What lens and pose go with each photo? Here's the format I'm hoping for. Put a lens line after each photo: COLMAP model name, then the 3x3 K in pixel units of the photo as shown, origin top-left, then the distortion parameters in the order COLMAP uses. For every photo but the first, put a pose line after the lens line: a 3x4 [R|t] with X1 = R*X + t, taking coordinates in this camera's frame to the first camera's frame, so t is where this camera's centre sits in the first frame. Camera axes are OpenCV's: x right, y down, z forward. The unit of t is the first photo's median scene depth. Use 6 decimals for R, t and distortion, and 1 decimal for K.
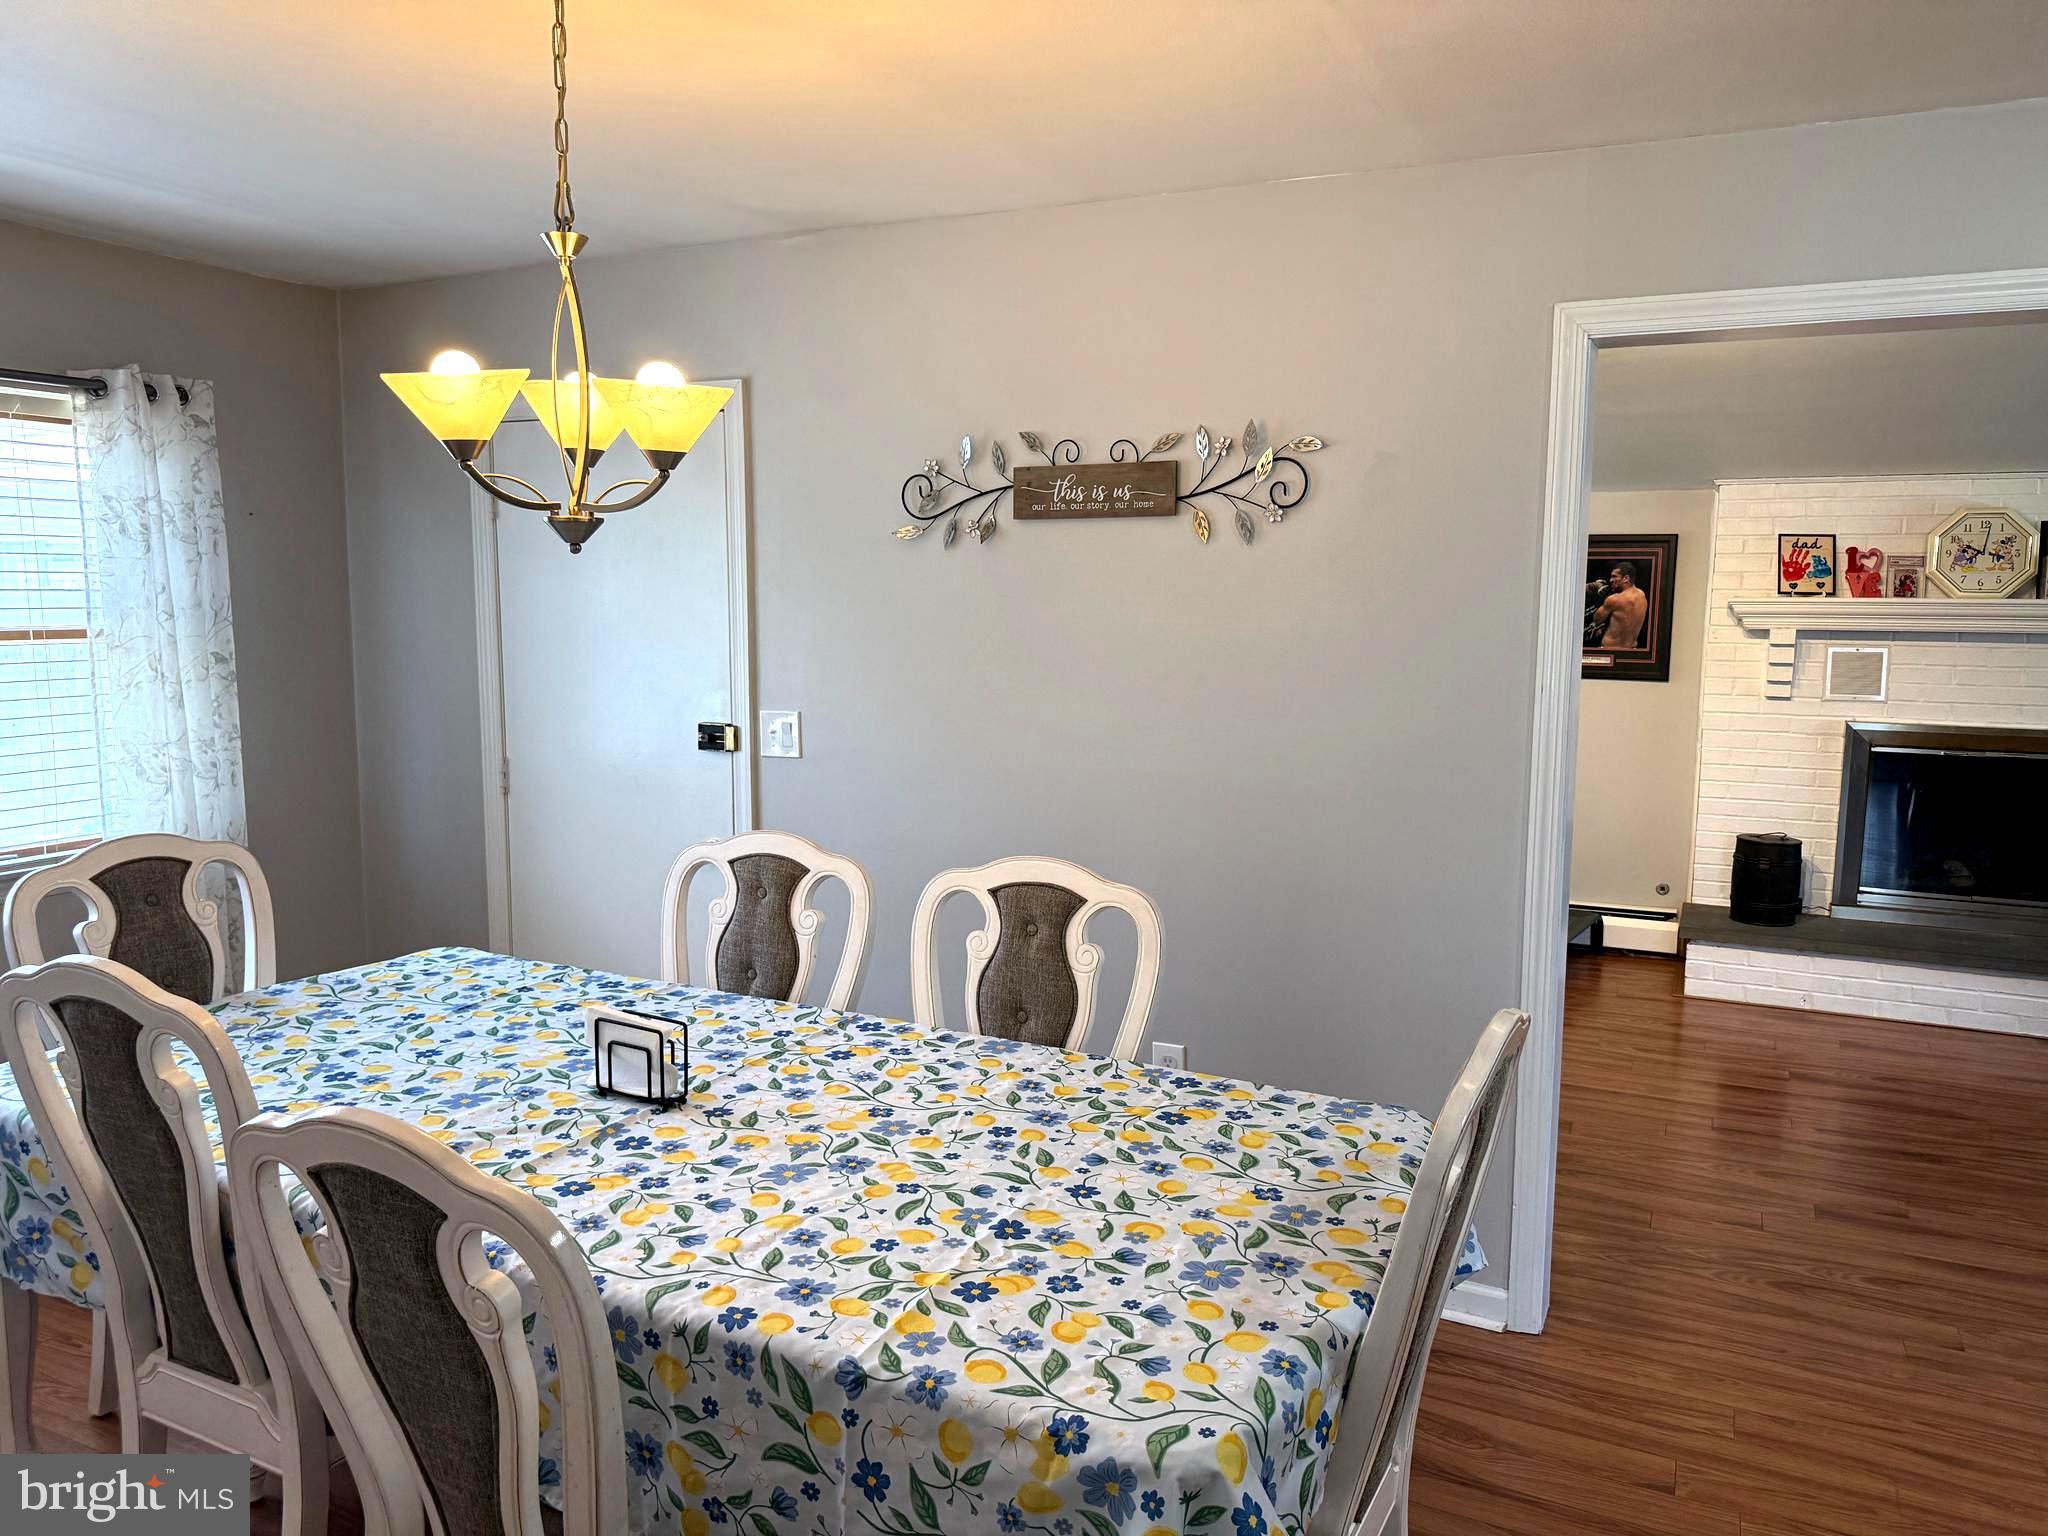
lens RADIAL K [[1438.0, 0, 1023.9], [0, 1438.0, 770.4], [0, 0, 1]] dist [0.071694, -0.095135]
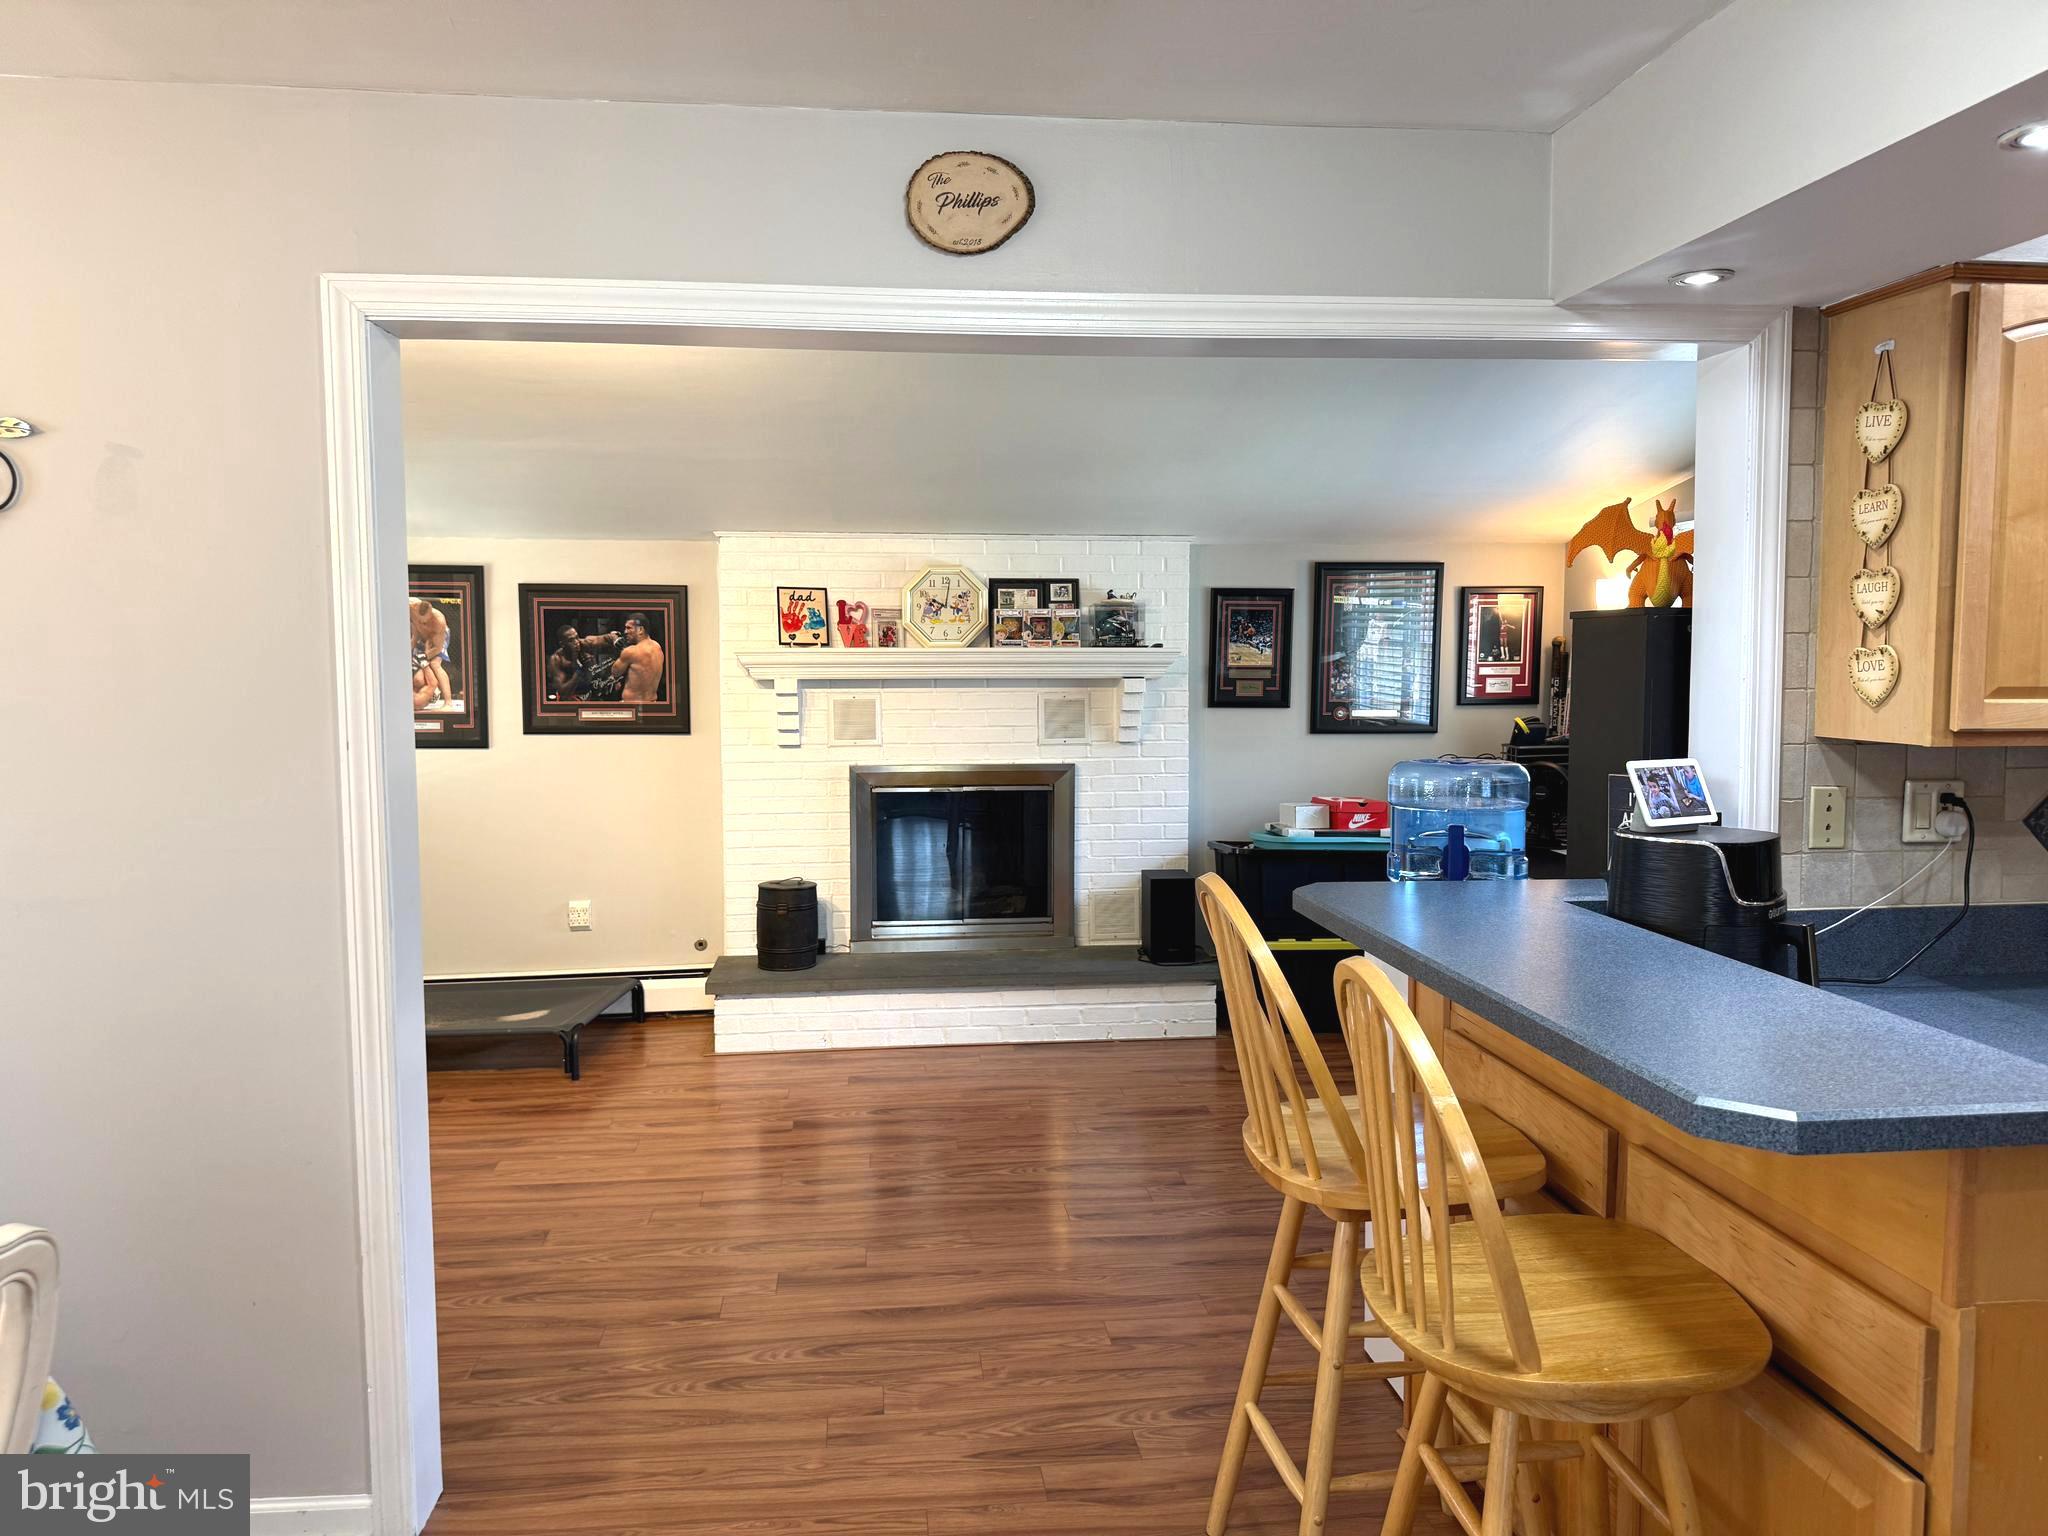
lens RADIAL K [[1438.0, 0, 1035.2], [0, 1438.0, 774.7], [0, 0, 1]] dist [0.071694, -0.095135]
pose [[0.843385, -0.052650, 0.534723, 0.216406], [0.074772, 0.997005, -0.019766, 0.005205], [-0.532081, 0.056653, 0.844796, 0.099773]]
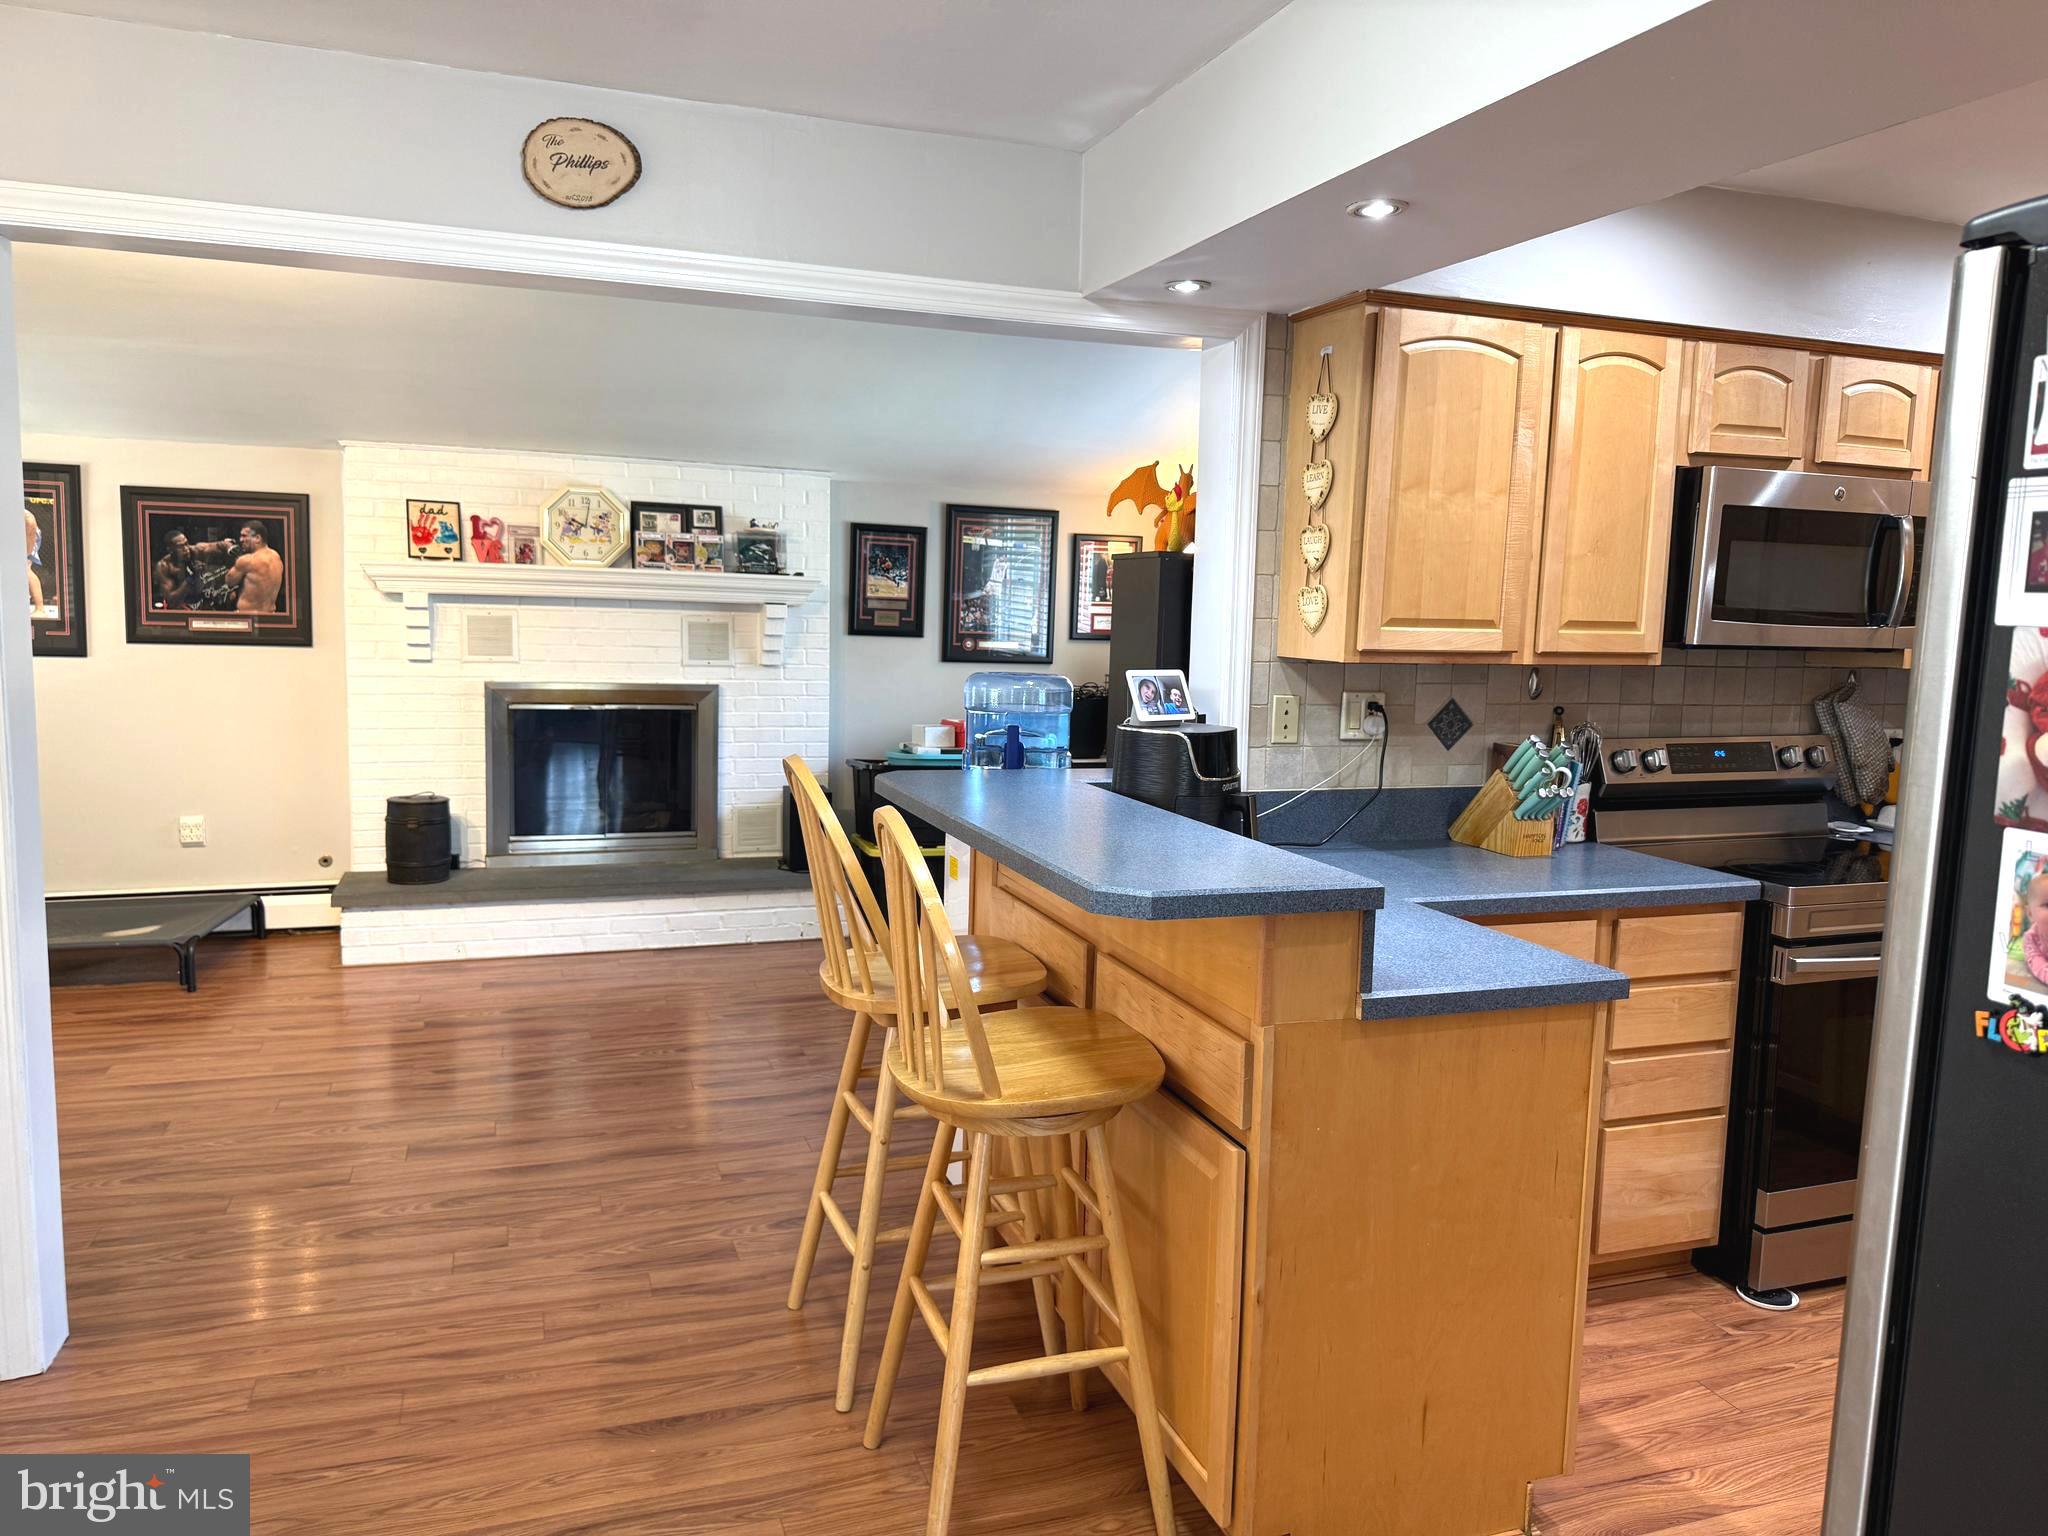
lens RADIAL K [[1438.0, 0, 1033.4], [0, 1438.0, 767.3], [0, 0, 1]] dist [0.071694, -0.095135]
pose [[0.703032, -0.069823, 0.707723, 0.165173], [0.064957, 0.997313, 0.033867, 0.032379], [-0.708186, 0.022161, 0.705678, -0.039470]]
